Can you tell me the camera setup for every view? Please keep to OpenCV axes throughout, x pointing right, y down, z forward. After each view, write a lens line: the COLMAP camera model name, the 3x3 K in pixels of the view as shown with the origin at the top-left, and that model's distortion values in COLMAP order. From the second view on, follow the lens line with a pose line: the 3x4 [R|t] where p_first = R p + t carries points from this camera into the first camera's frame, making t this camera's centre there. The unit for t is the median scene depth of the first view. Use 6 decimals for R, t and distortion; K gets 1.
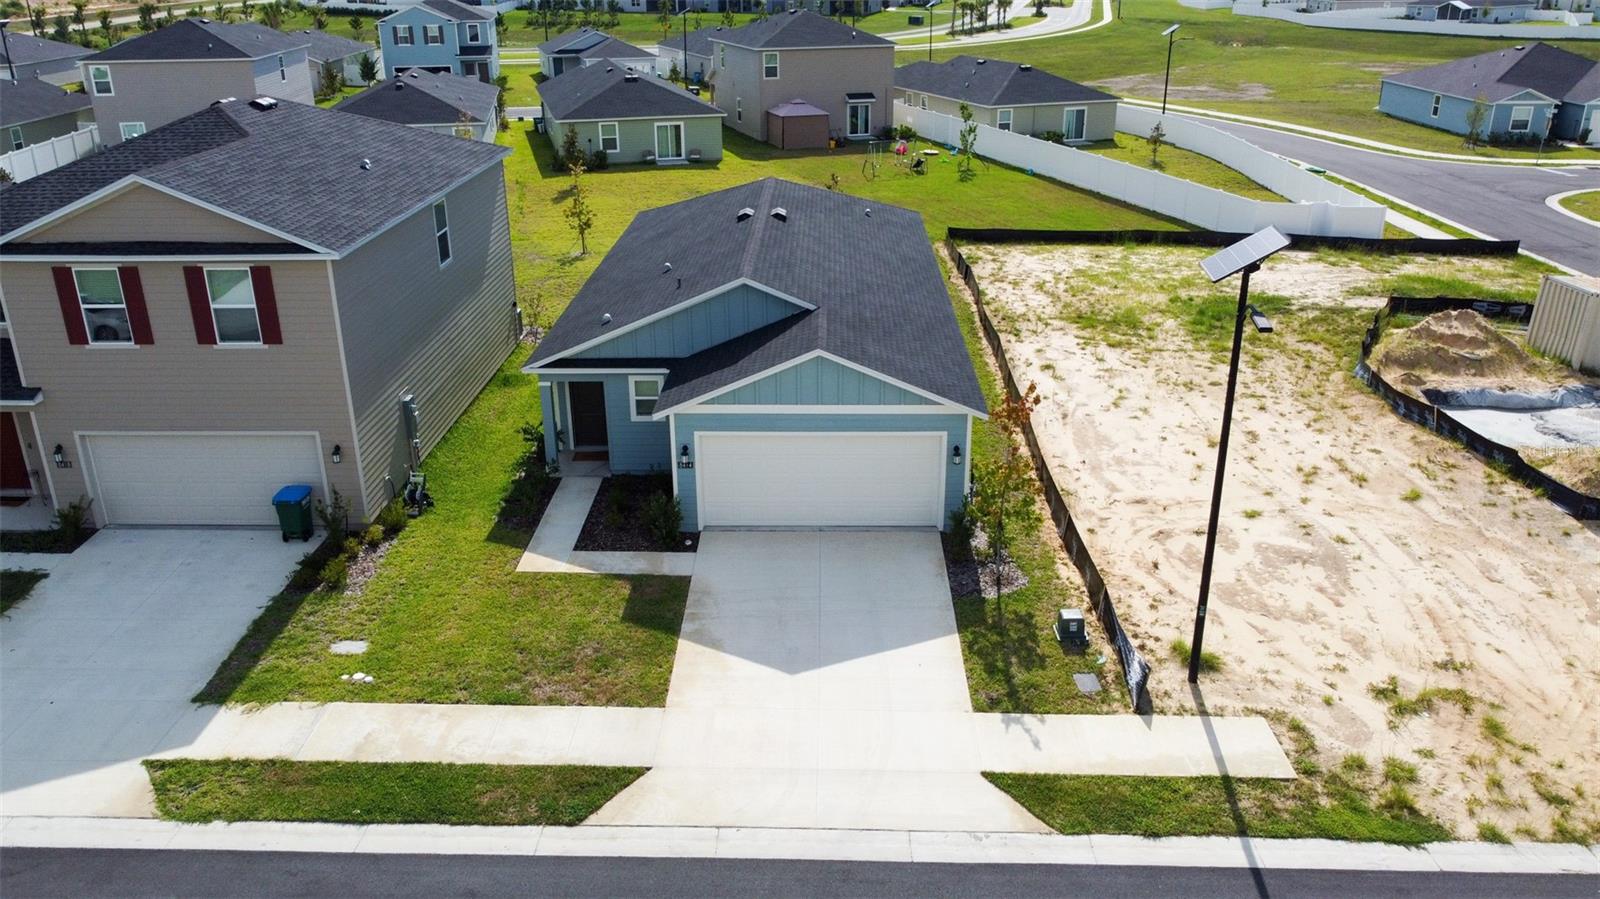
lens RADIAL K [[1202.9, 0, 803.2], [0, 1202.9, 452.3], [0, 0, 1]] dist [-0.000283, 0.000405]
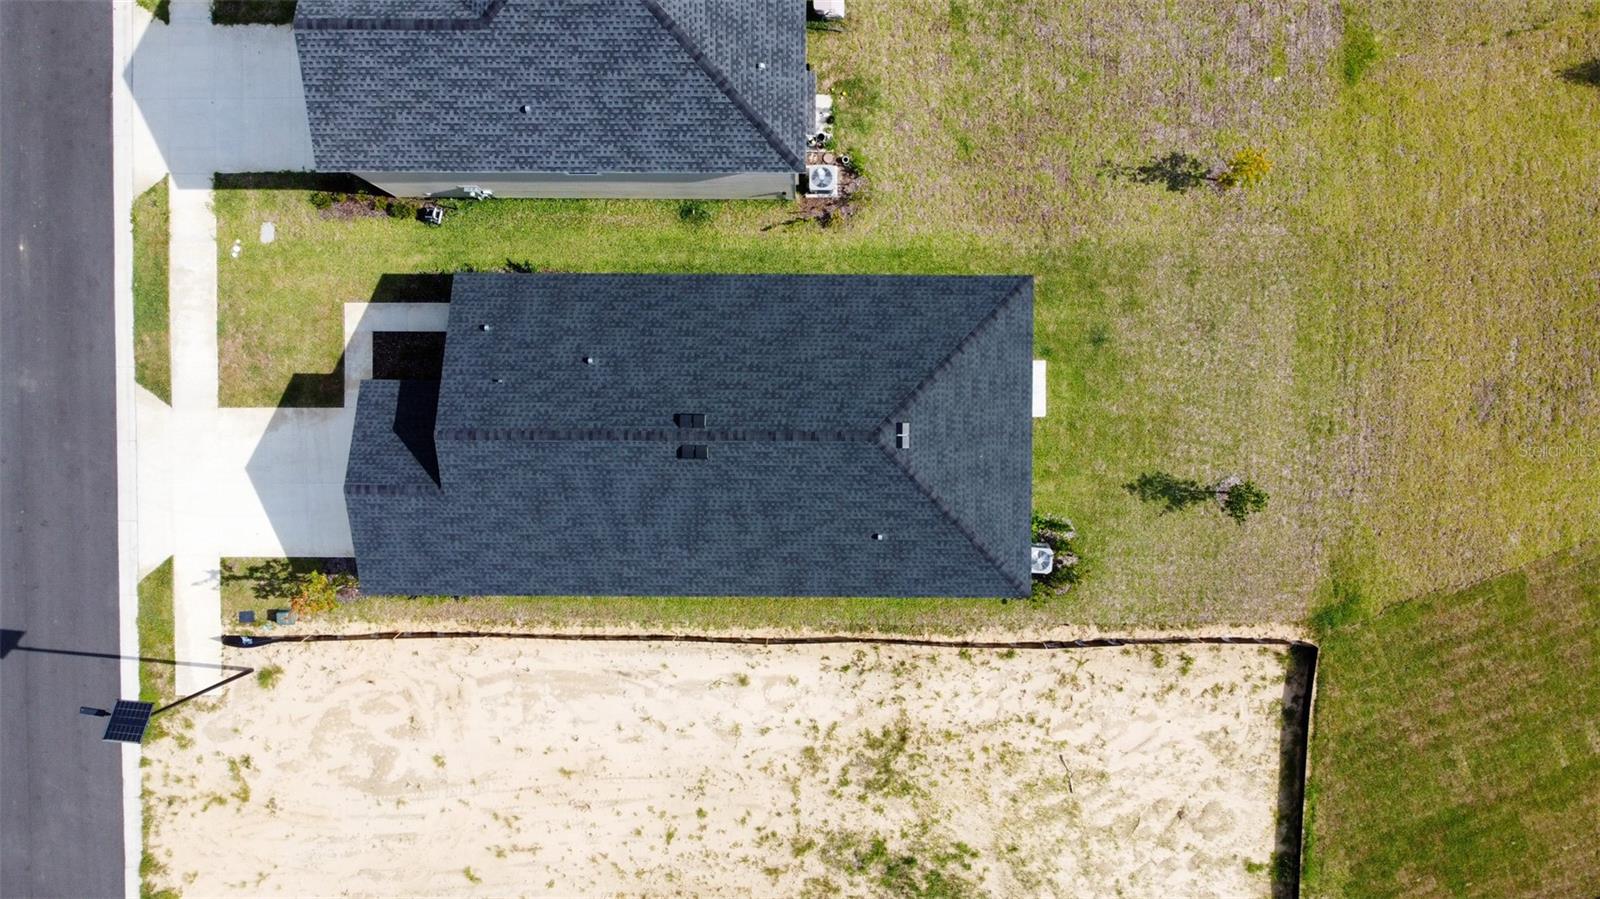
lens RADIAL K [[1202.9, 0, 799.2], [0, 1202.9, 453.5], [0, 0, 1]] dist [-0.000283, 0.000405]
pose [[0.018779, 0.999208, 0.035086, -0.065800], [-0.378143, -0.025388, 0.925399, -1.503925], [0.925557, -0.030646, 0.377367, 0.832391]]
